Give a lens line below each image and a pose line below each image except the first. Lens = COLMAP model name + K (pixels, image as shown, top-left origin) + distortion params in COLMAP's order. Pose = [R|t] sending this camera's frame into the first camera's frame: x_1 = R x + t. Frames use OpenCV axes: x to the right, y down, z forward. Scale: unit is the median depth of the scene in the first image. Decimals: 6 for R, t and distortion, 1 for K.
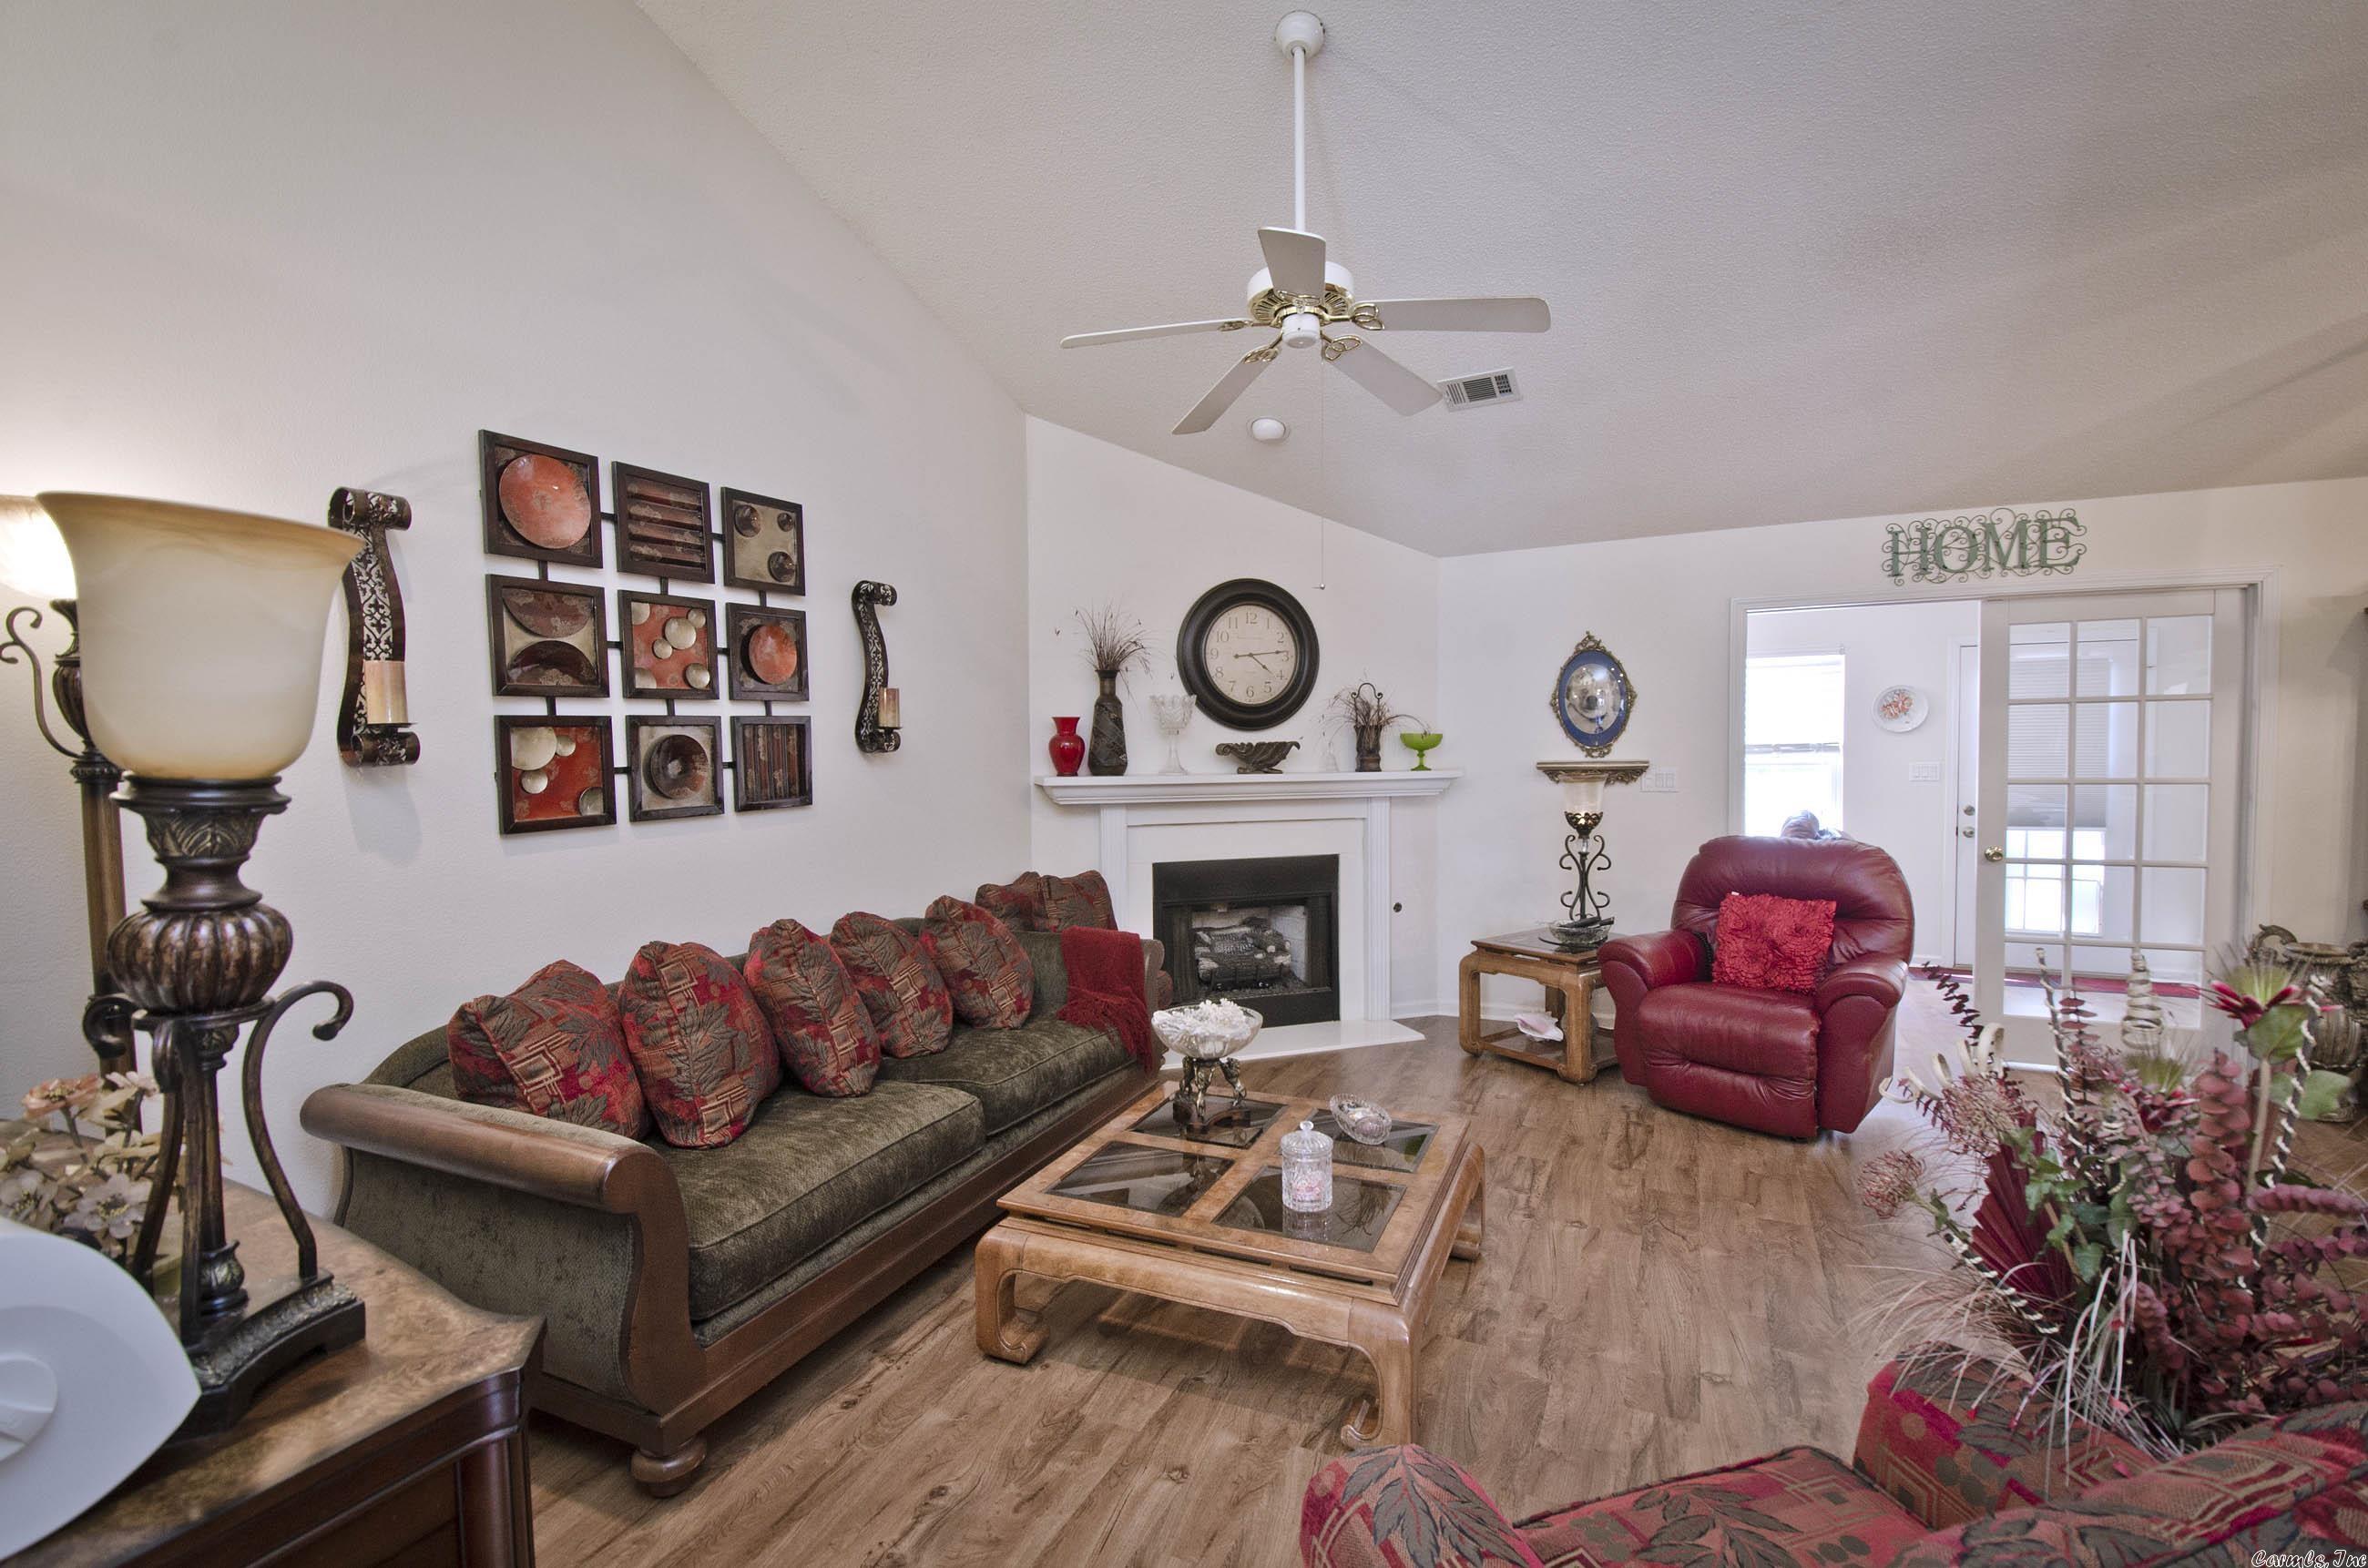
lens RADIAL K [[1034.9, 0, 1203.2], [0, 1034.9, 795.4], [0, 0, 1]] dist [0.003612, -0.004306]
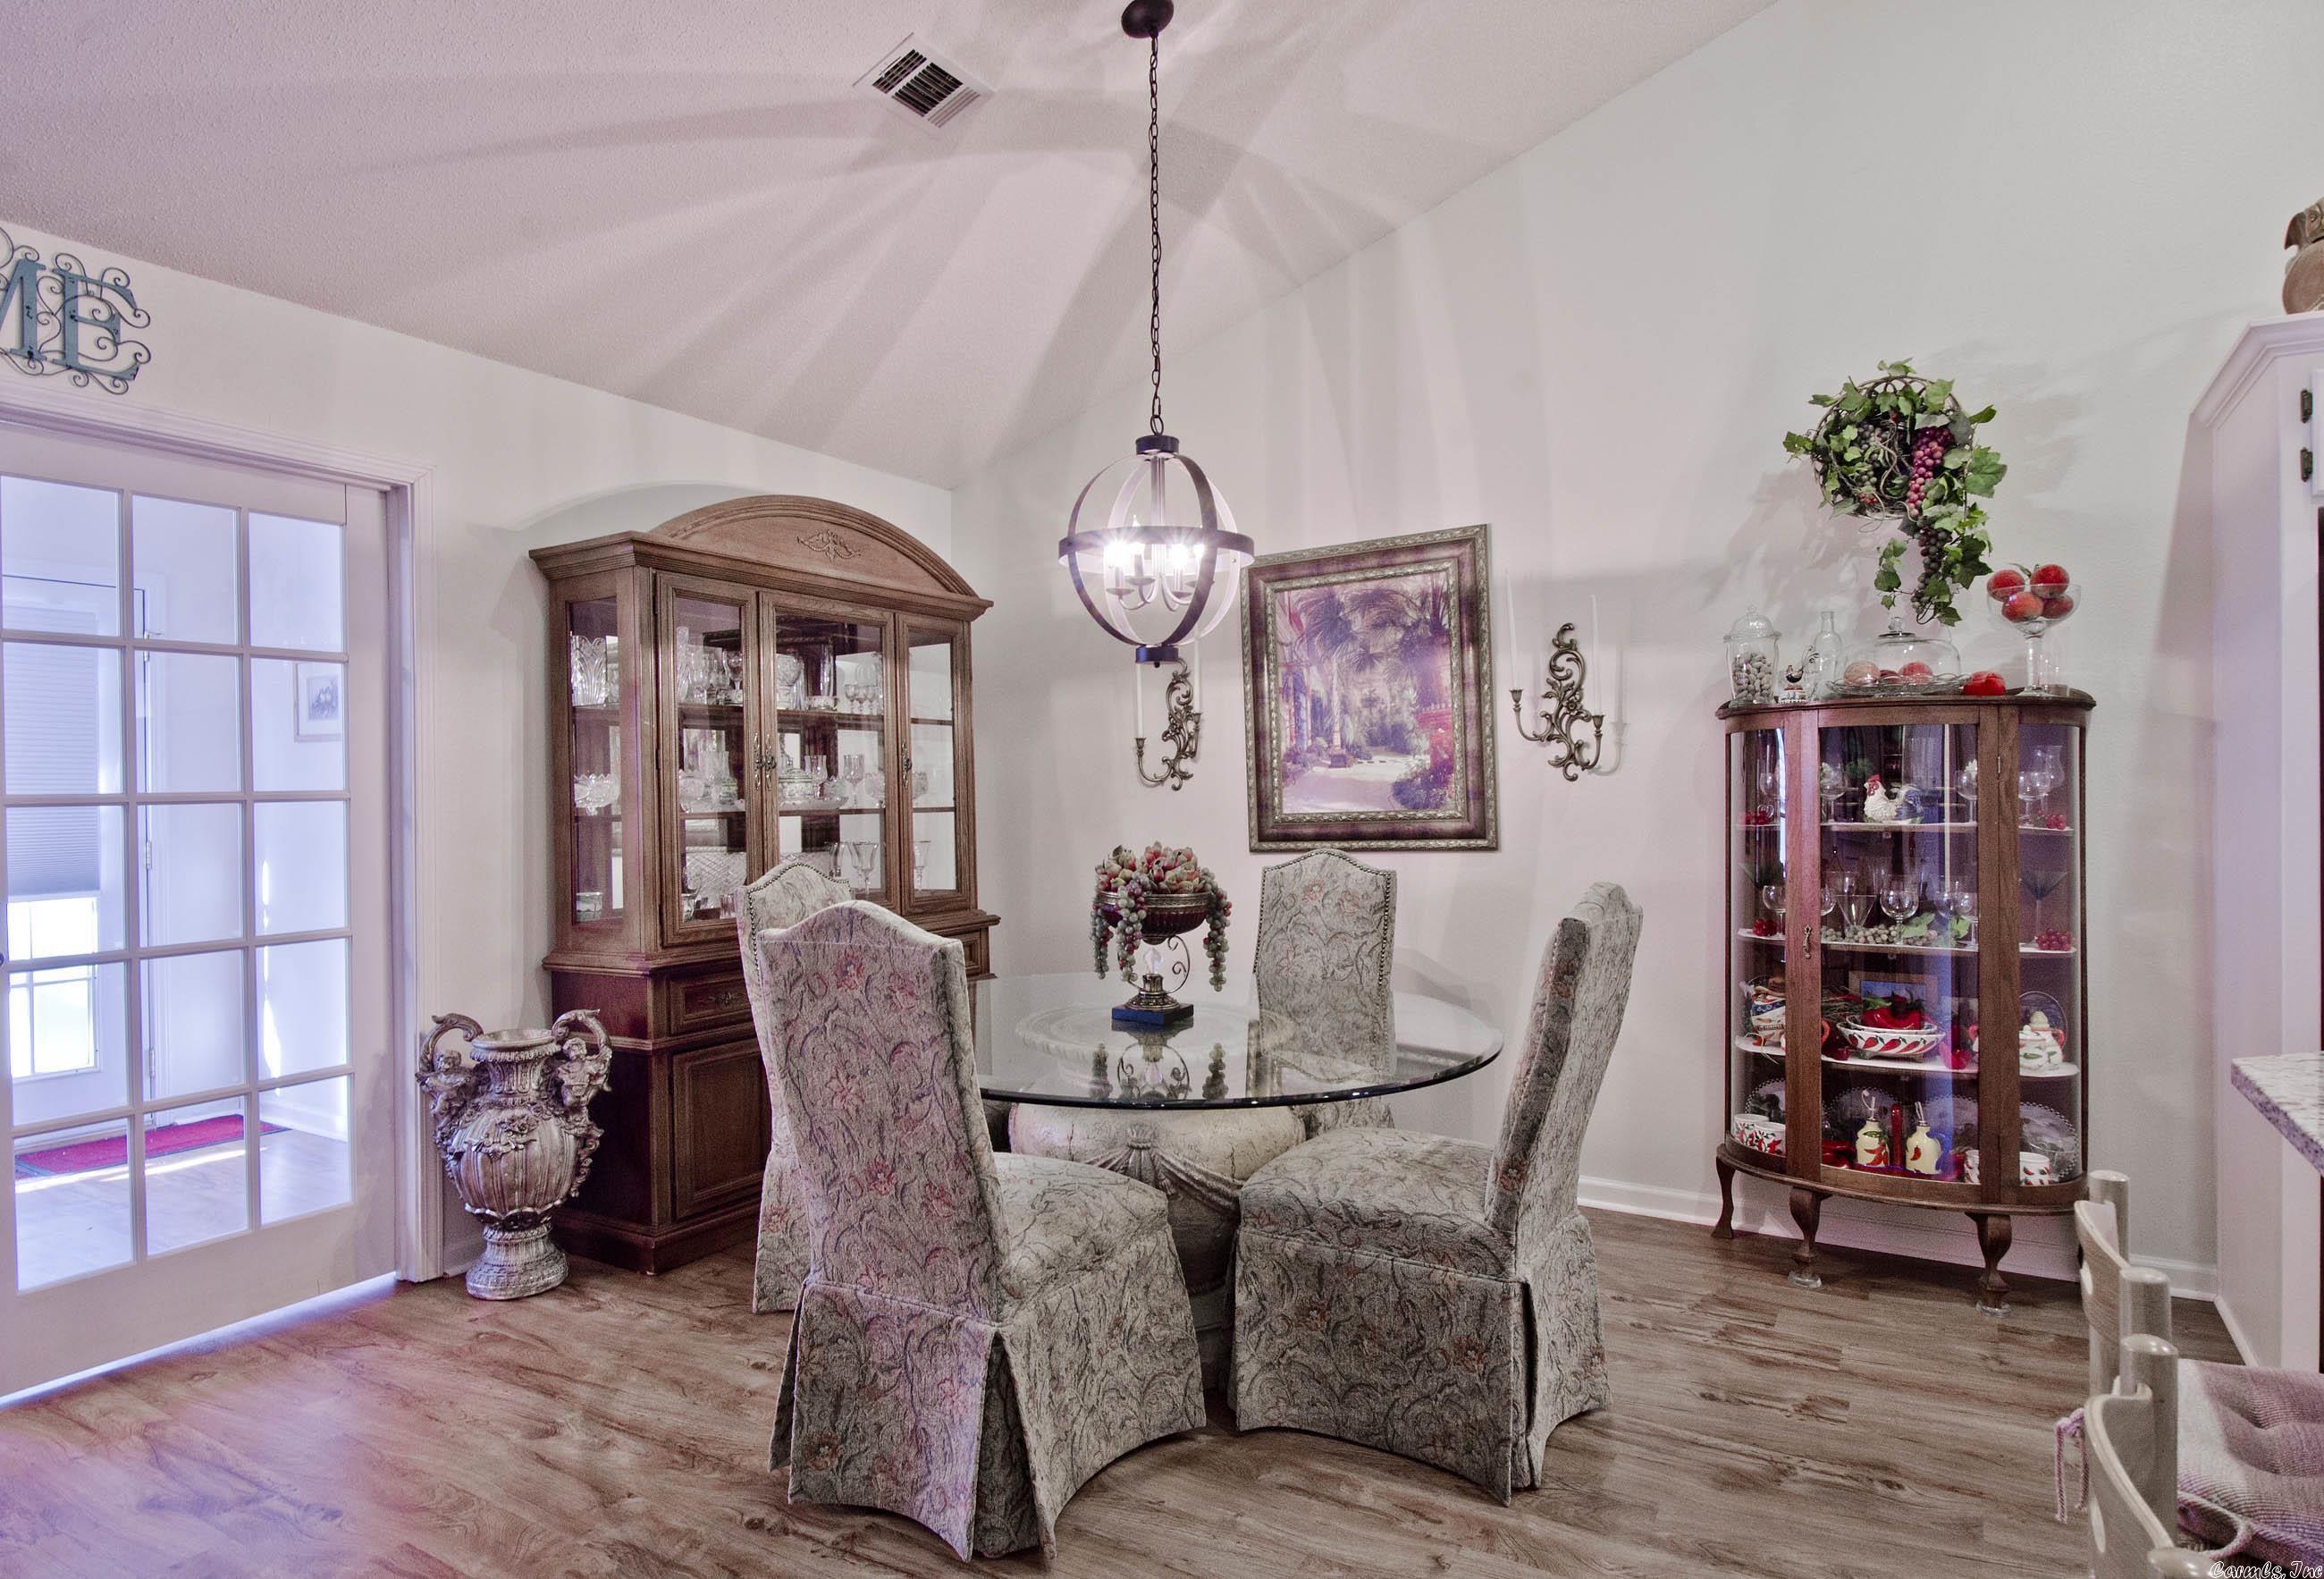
lens RADIAL K [[1279.8, 0, 1169.8], [0, 1279.8, 792.7], [0, 0, 1]] dist [-0.005222, -0.003563]
pose [[0.068653, 0.011188, 0.997578, 0.240498], [0.049479, 0.998668, -0.014605, 0.019094], [-0.996413, 0.050362, 0.068008, 0.443131]]
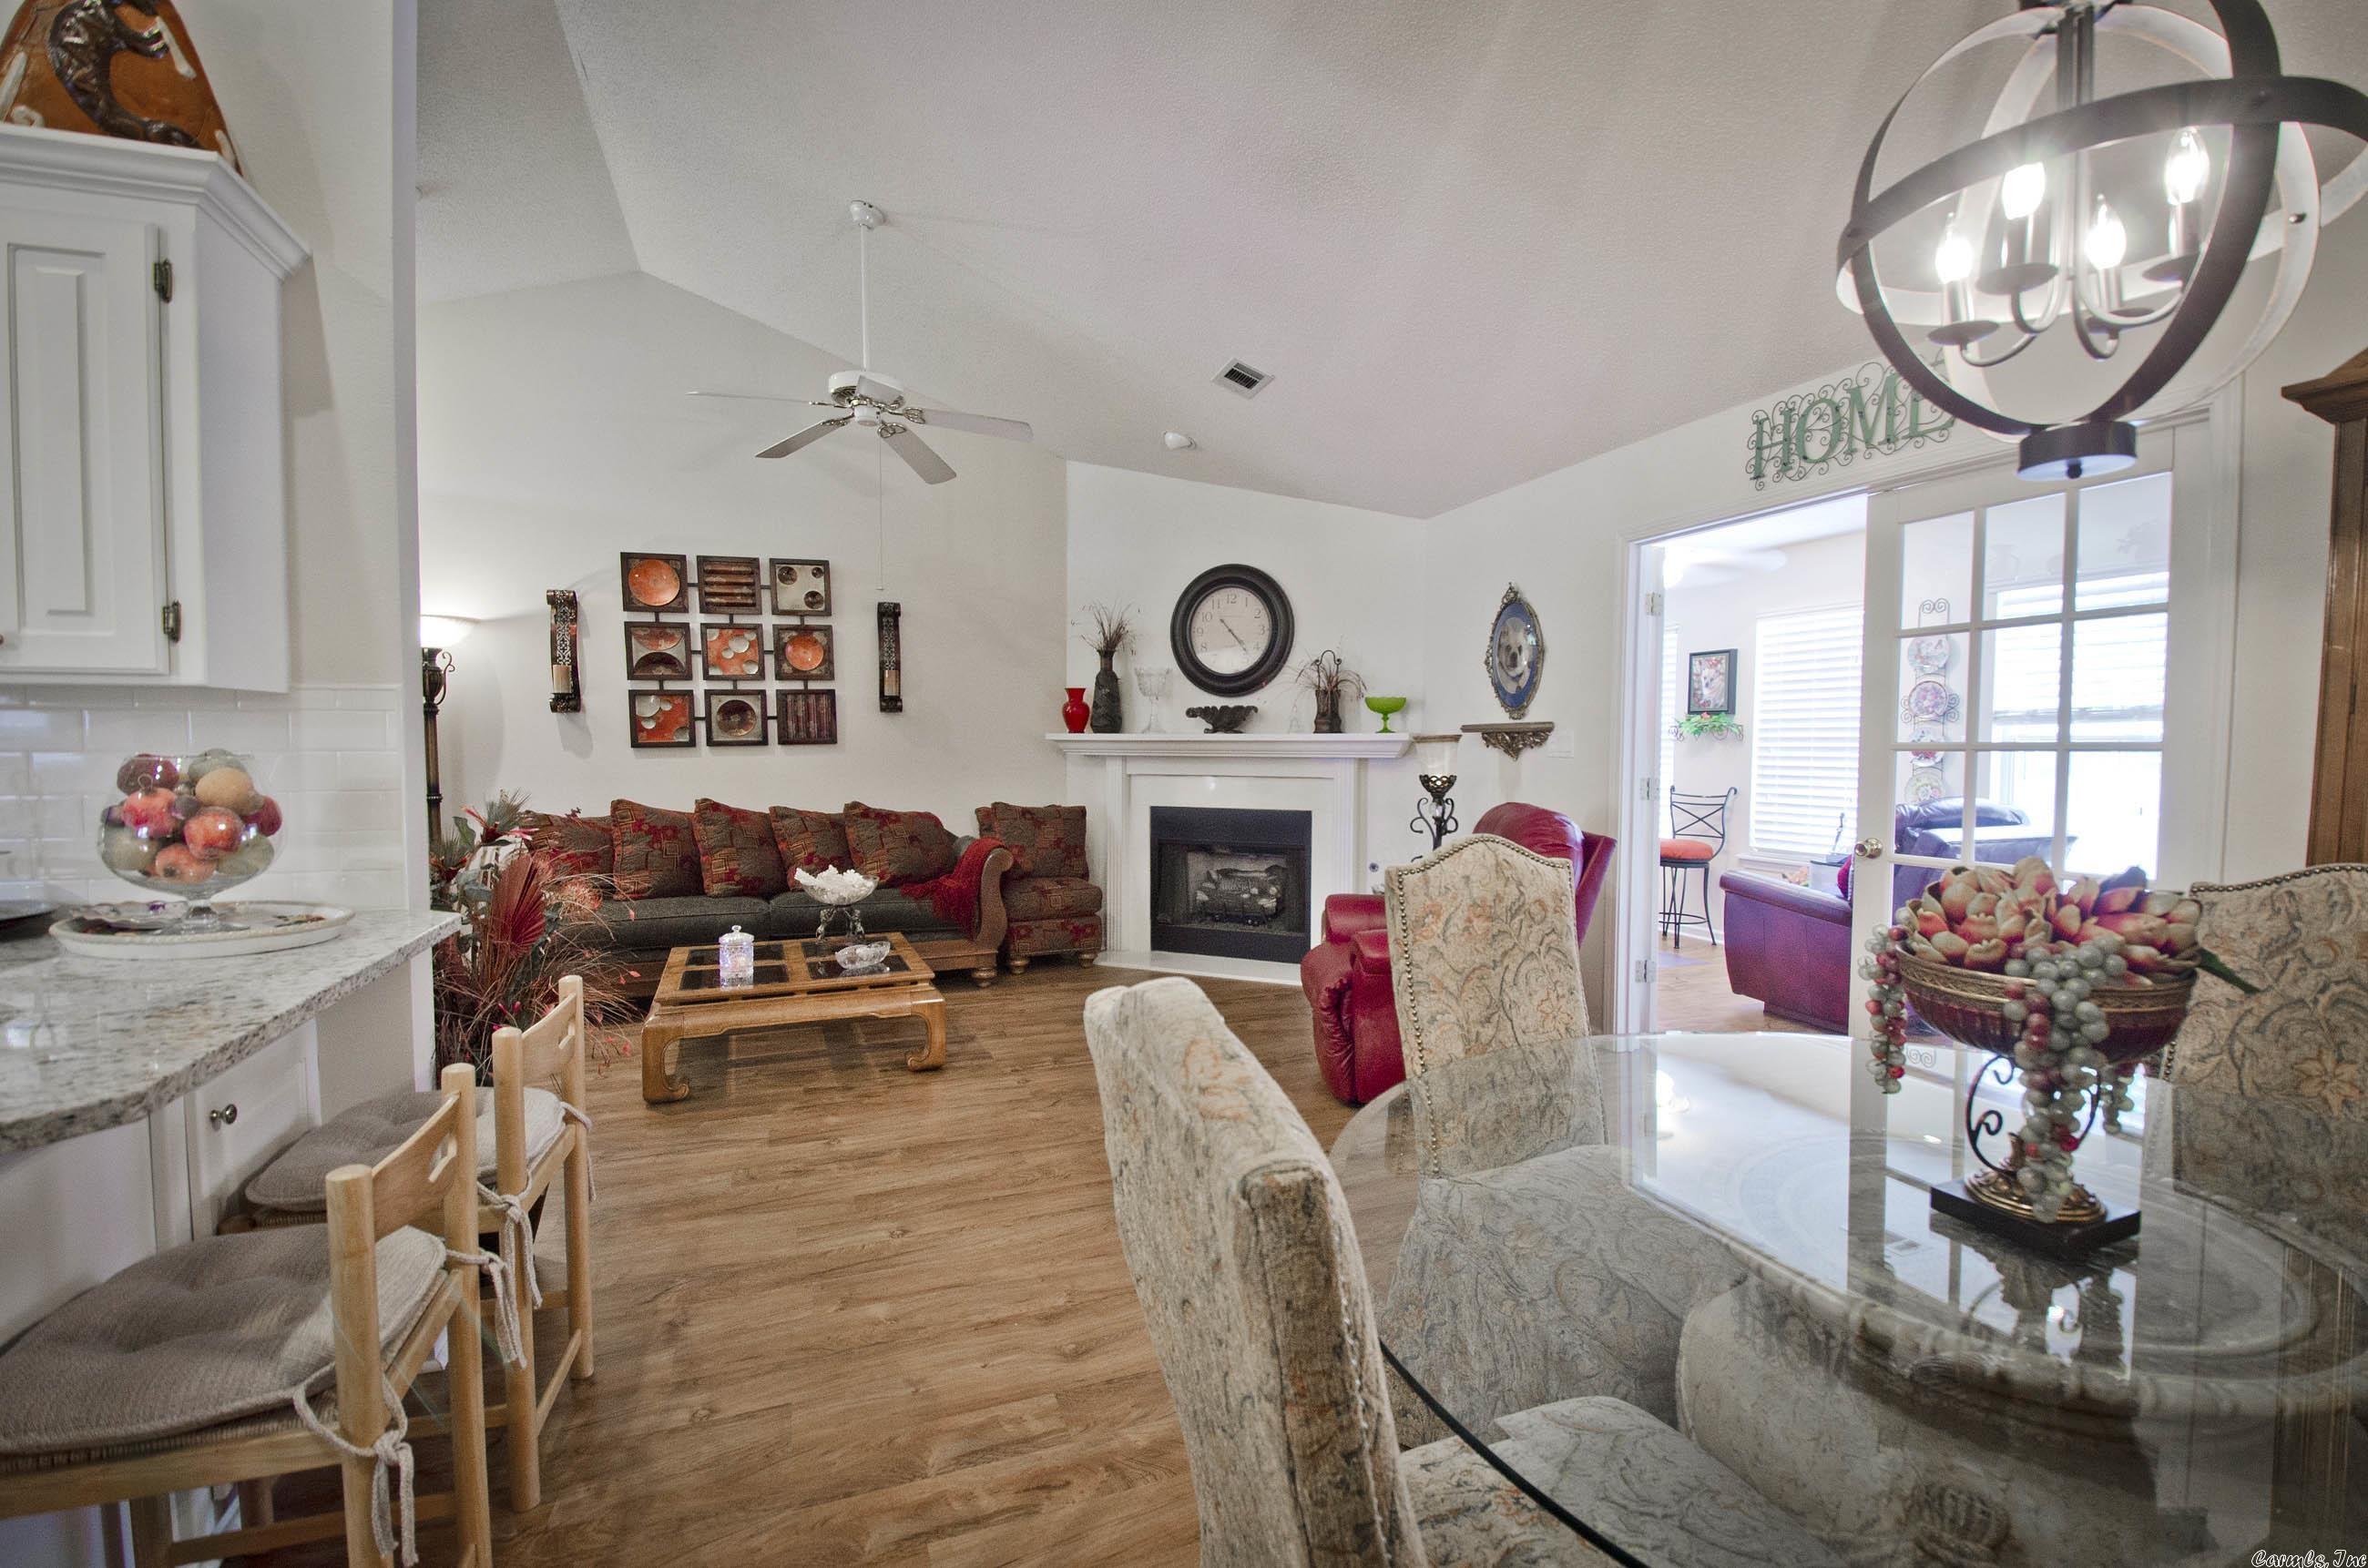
lens RADIAL K [[1034.9, 0, 1208.0], [0, 1034.9, 796.9], [0, 0, 1]] dist [0.003612, -0.004306]
pose [[0.731333, 0.046835, -0.680411, 0.956702], [-0.038953, 0.998879, 0.026888, 0.021404], [0.680907, 0.006840, 0.732338, 0.168476]]
